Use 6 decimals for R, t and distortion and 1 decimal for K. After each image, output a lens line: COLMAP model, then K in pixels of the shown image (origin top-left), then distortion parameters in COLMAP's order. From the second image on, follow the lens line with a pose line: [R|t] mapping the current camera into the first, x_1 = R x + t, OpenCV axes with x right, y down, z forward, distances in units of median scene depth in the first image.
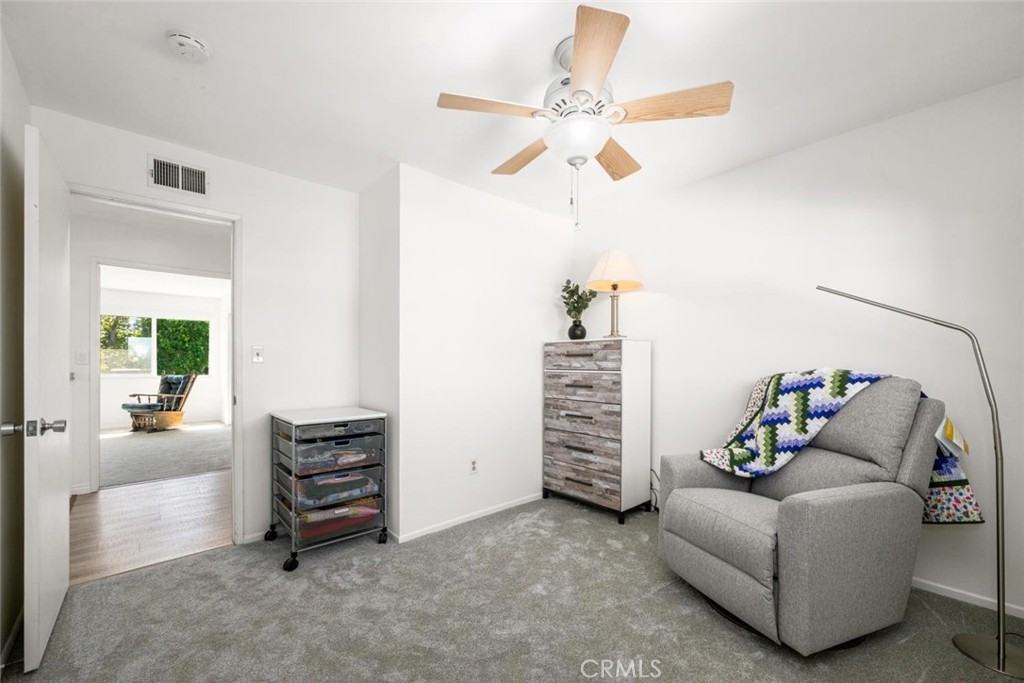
lens RADIAL K [[422.6, 0, 513.4], [0, 422.6, 356.1], [0, 0, 1]] dist [0.021450, 0.000019]
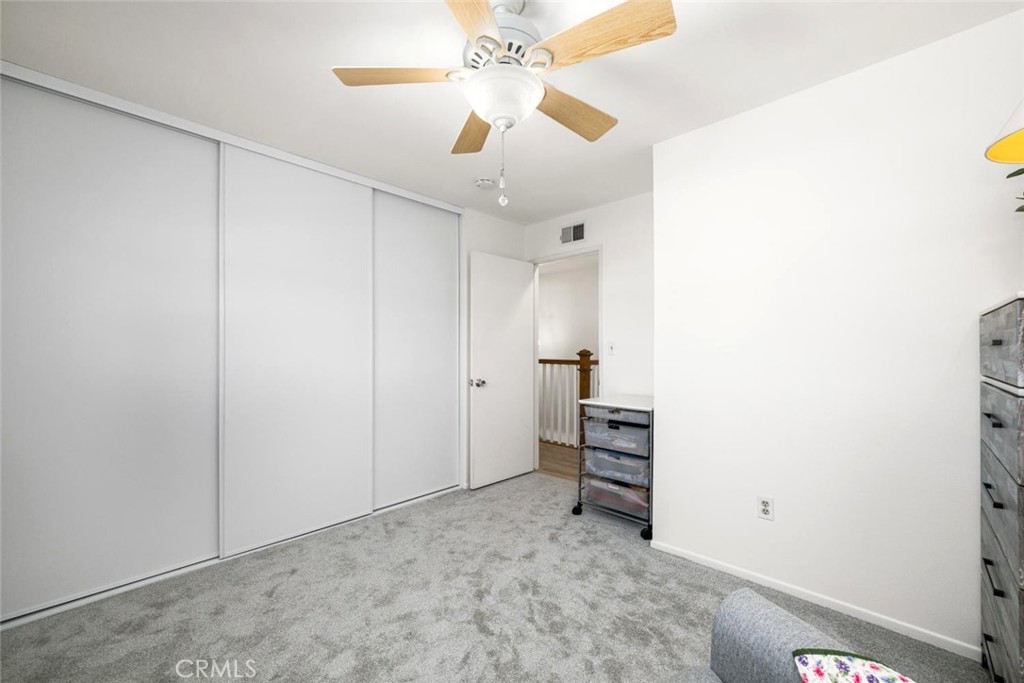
lens RADIAL K [[411.5, 0, 512.0], [0, 411.5, 341.5], [0, 0, 1]] dist [0.000230, 0.000140]
pose [[0.074418, -0.023925, -0.996940, 0.667278], [0.005374, 0.999707, -0.023590, 0.004673], [0.997213, -0.003602, 0.074525, 0.660756]]
